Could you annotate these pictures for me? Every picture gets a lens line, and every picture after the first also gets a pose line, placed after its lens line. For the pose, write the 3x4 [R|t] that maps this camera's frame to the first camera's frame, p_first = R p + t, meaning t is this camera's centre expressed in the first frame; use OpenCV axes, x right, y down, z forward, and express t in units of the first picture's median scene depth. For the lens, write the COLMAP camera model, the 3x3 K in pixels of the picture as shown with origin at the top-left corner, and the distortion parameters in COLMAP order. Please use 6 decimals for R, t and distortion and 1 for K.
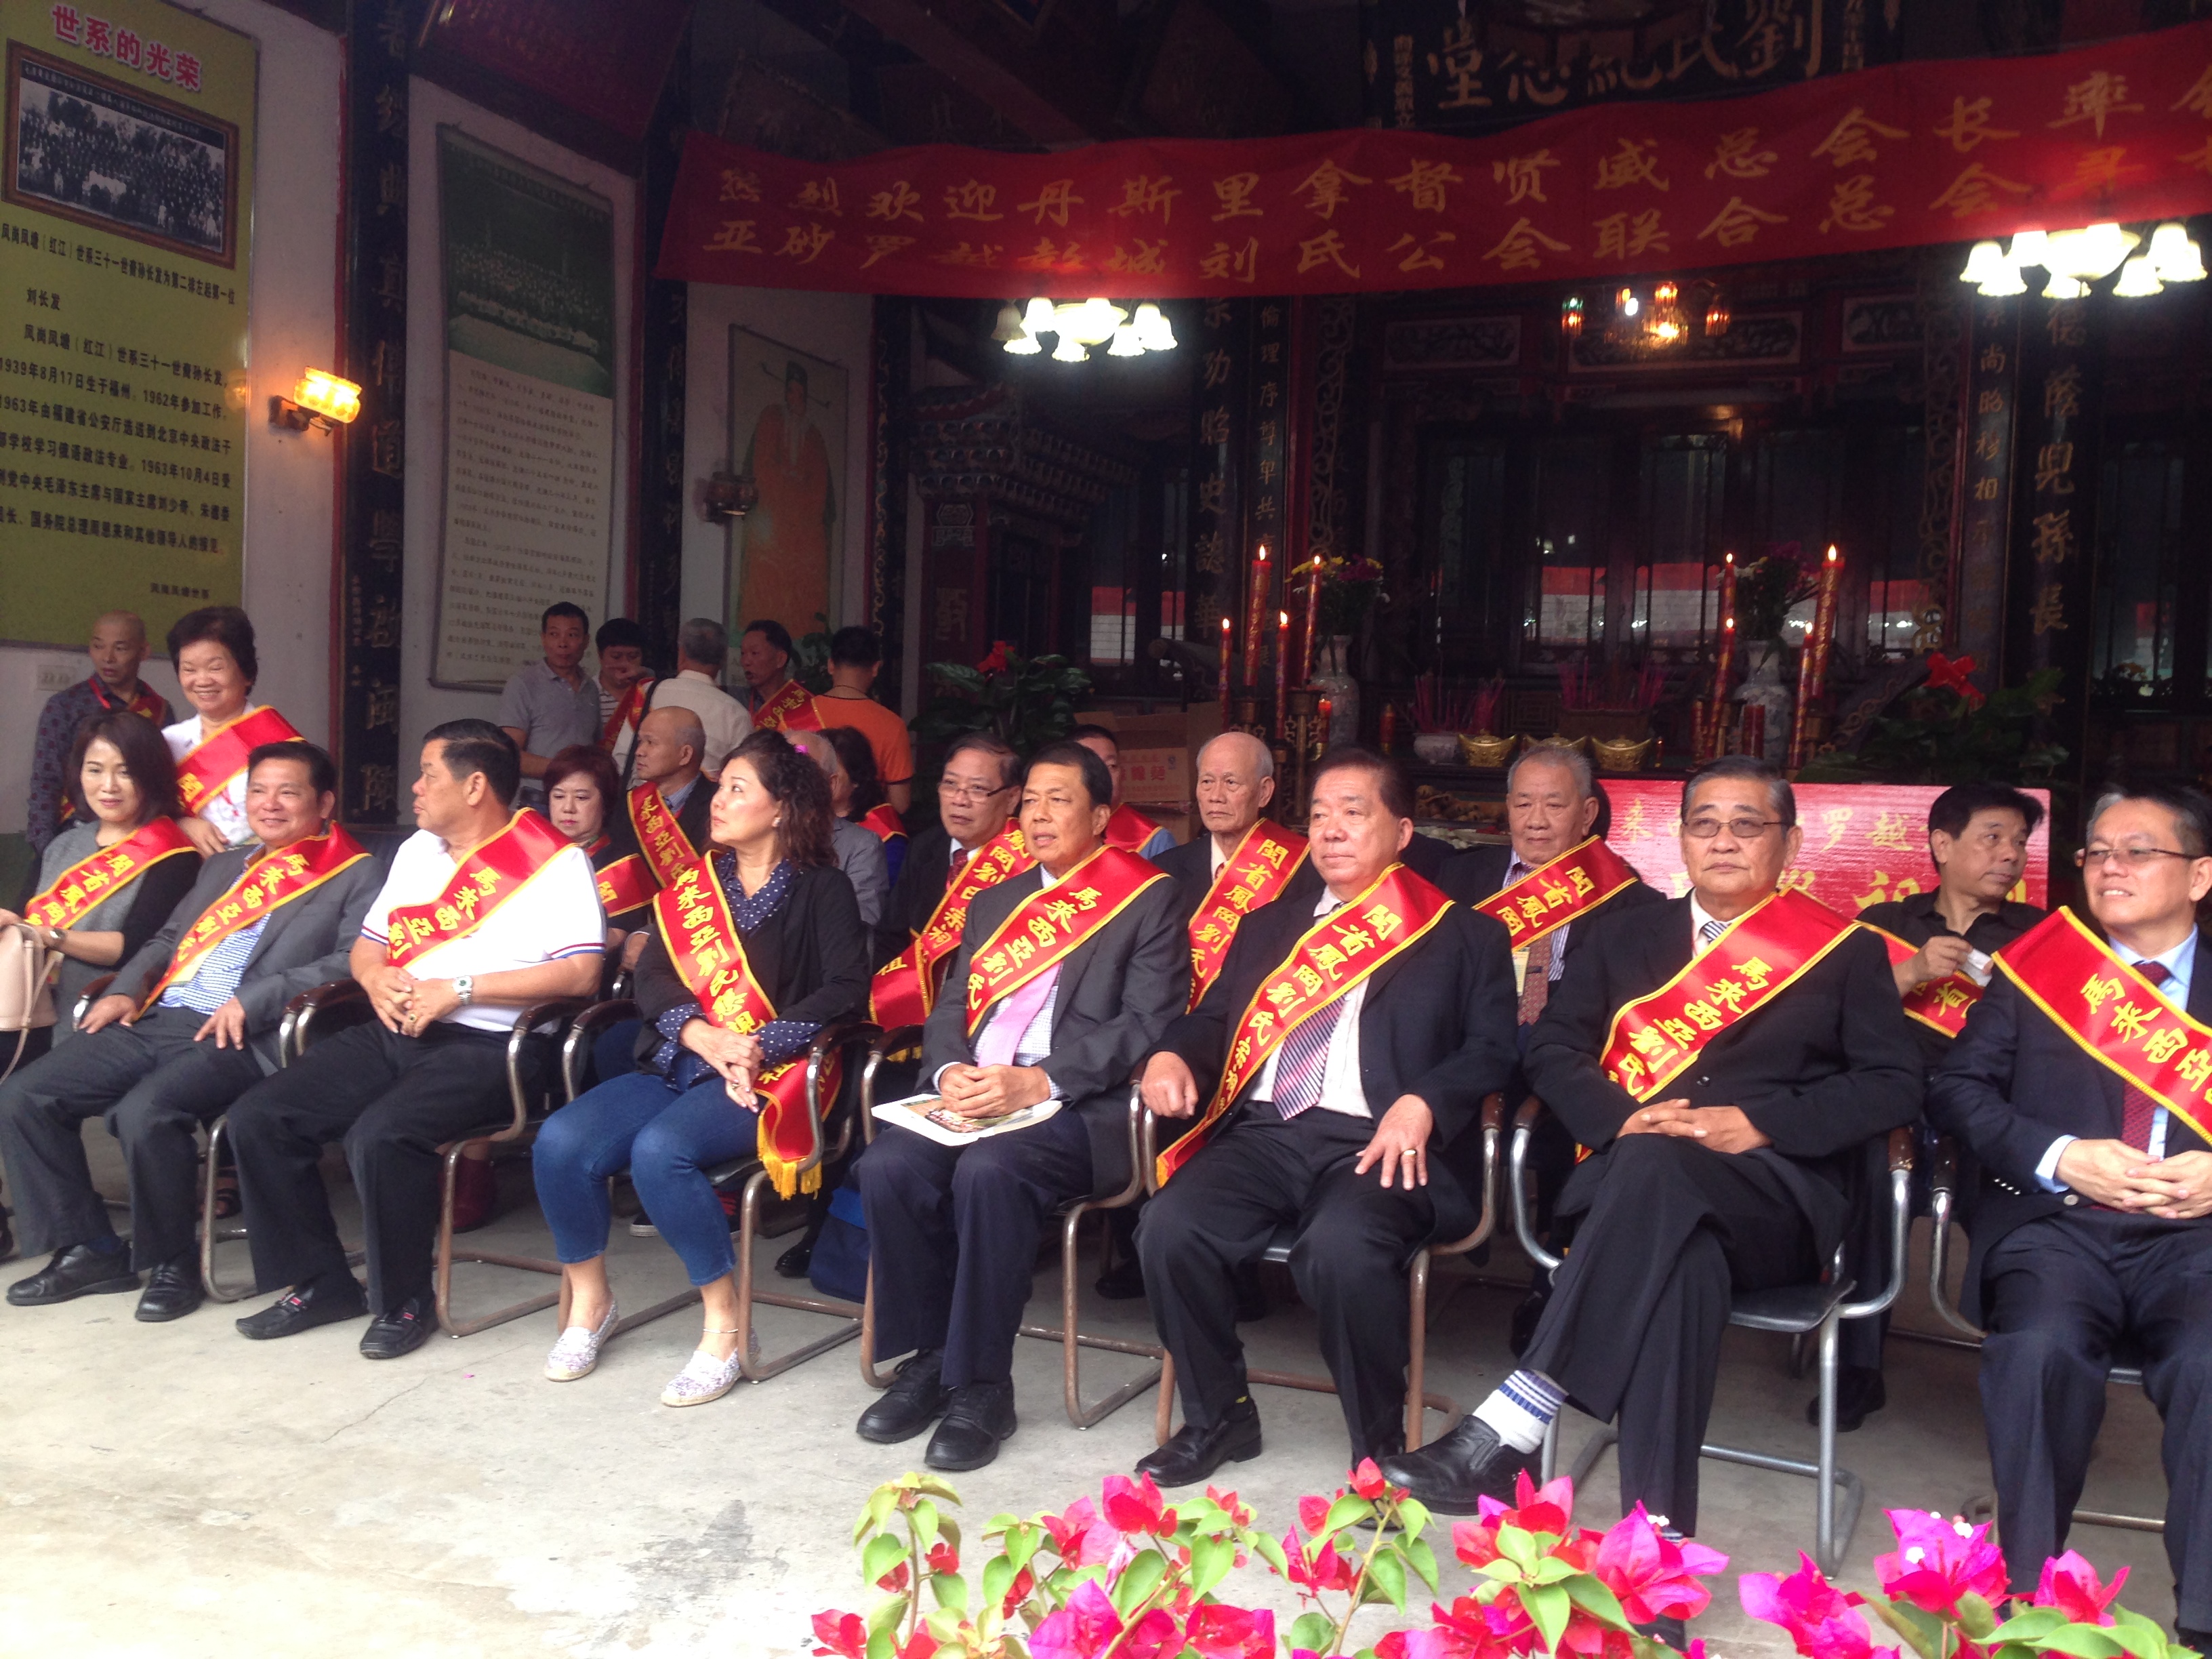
lens RADIAL K [[2046.7, 0, 1079.7], [0, 2046.7, 824.8], [0, 0, 1]] dist [0.129016, -0.261795]
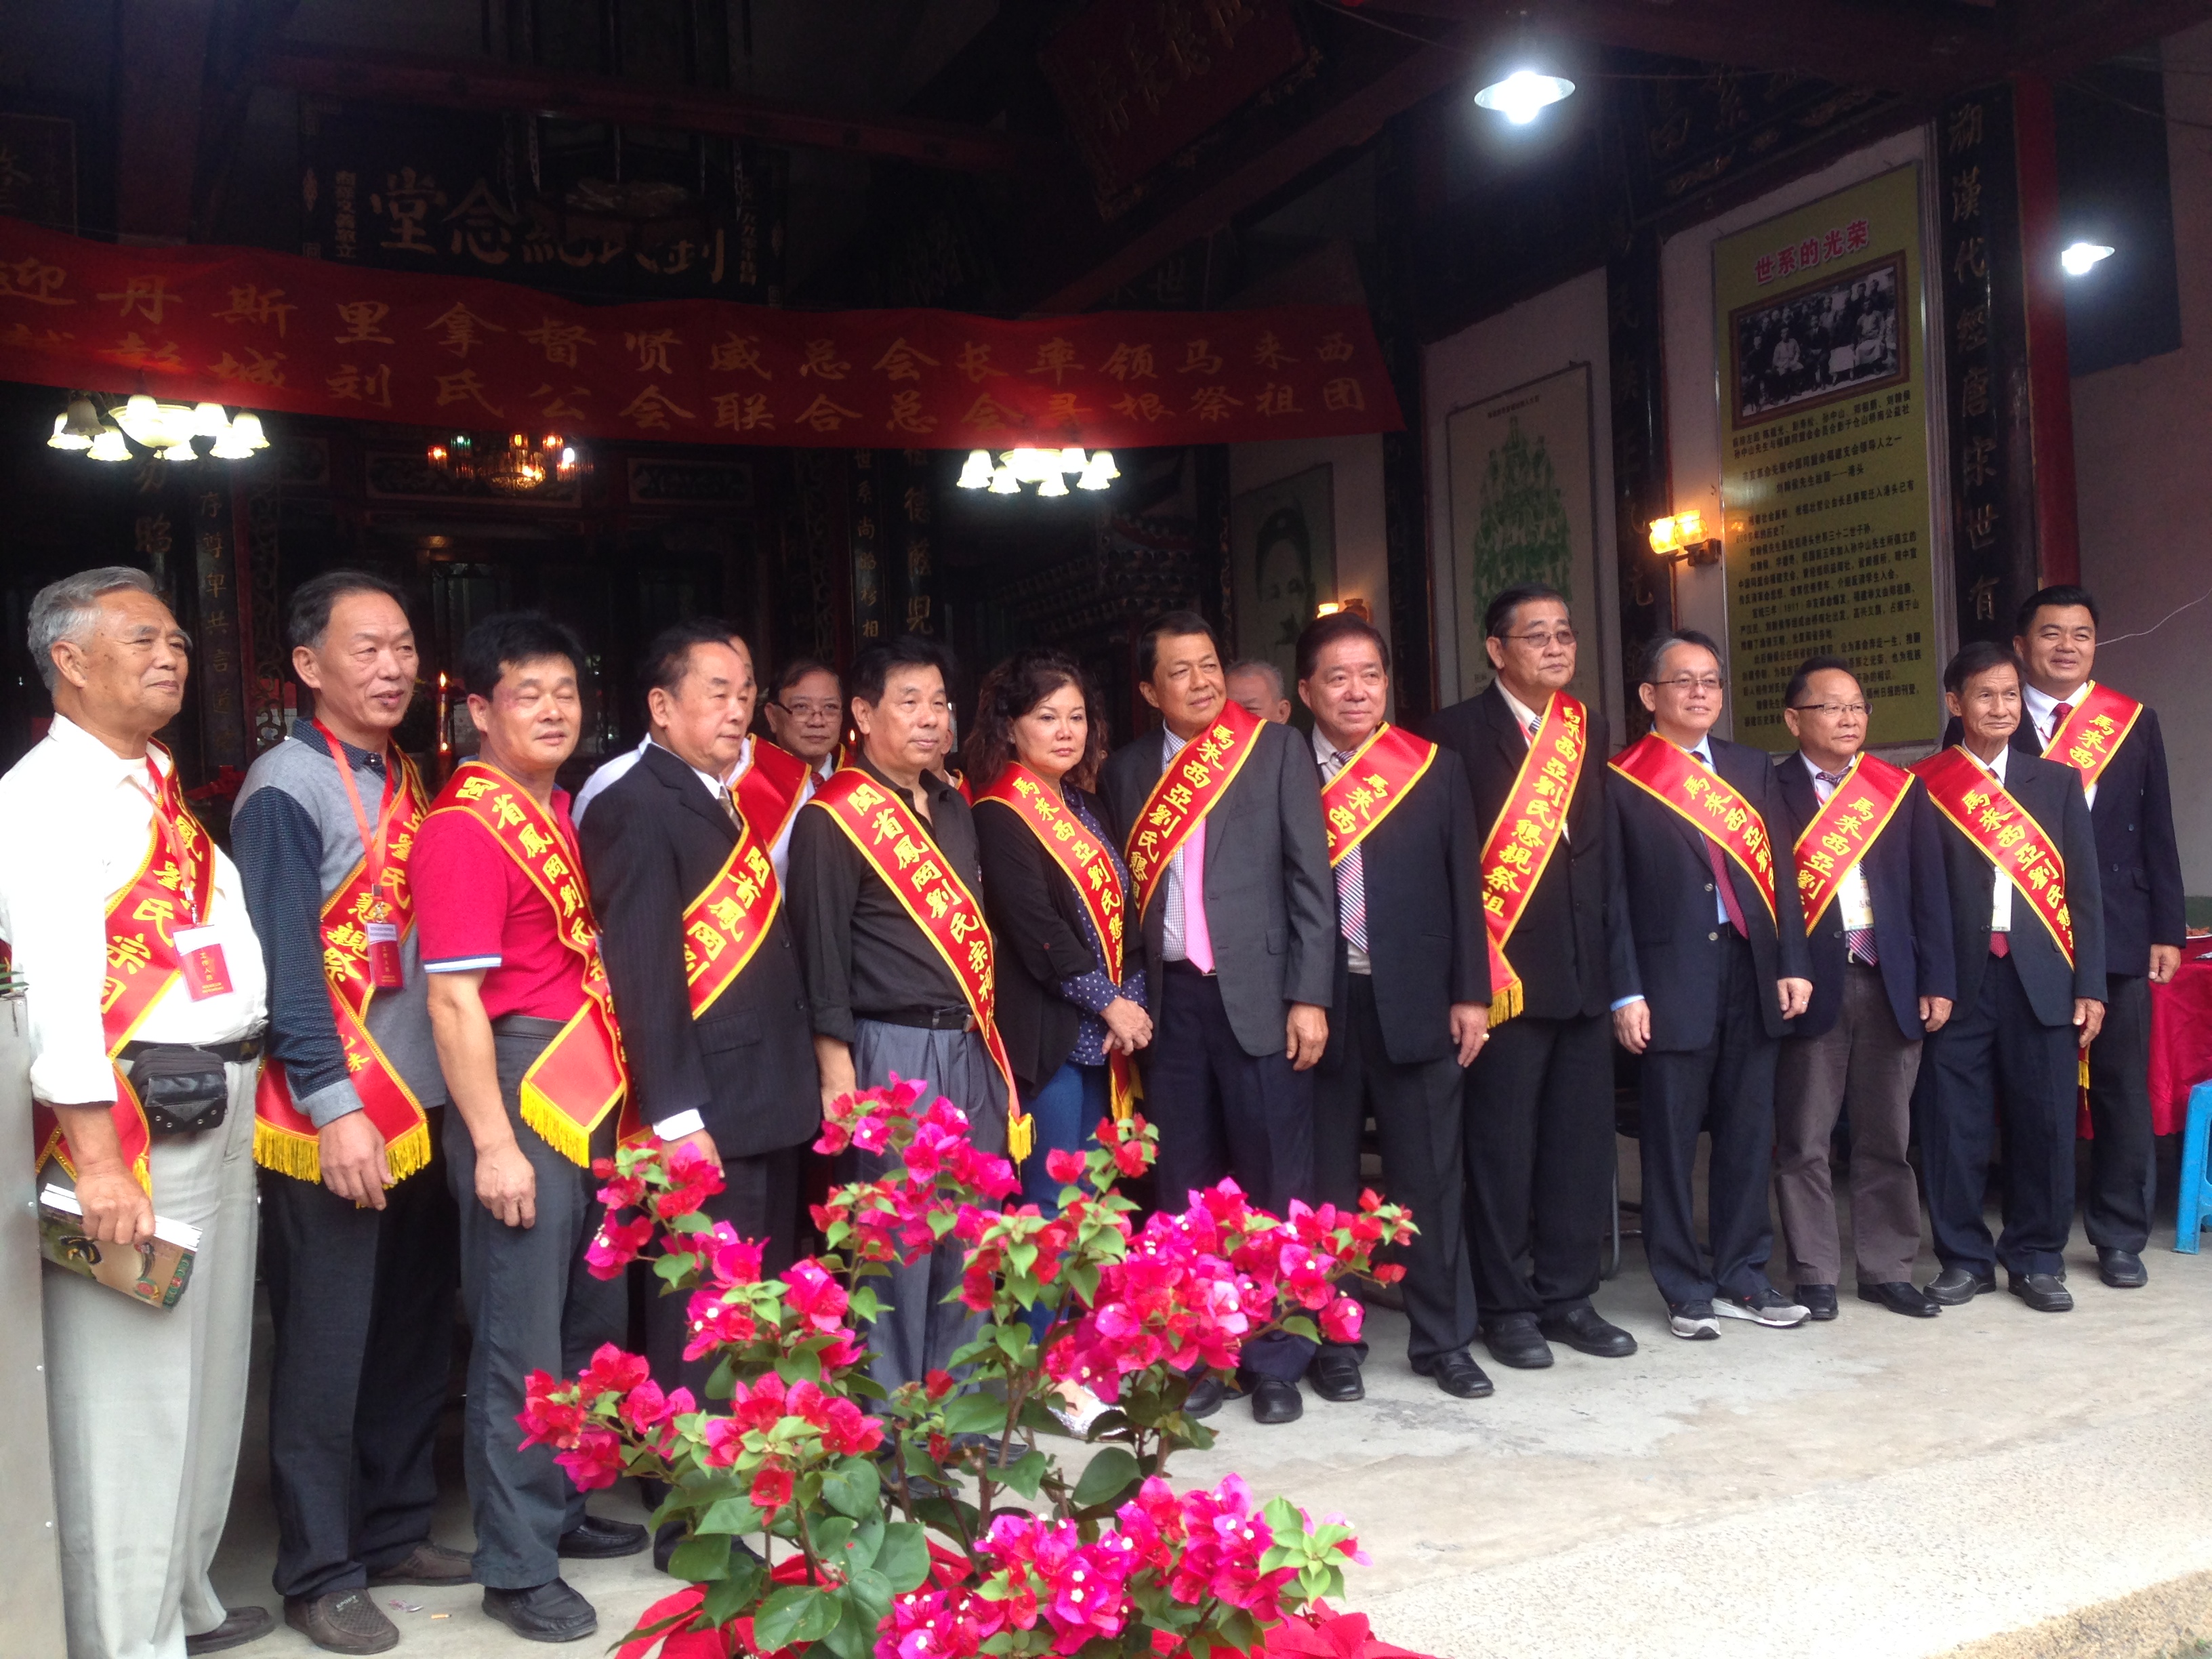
lens RADIAL K [[2046.2, 0, 1158.7], [0, 2046.2, 821.2], [0, 0, 1]] dist [0.138232, -0.250109]
pose [[0.629155, -0.051696, 0.775559, -0.487968], [0.095190, 0.995400, -0.010871, -0.013727], [-0.771429, 0.080665, 0.631181, 0.079996]]
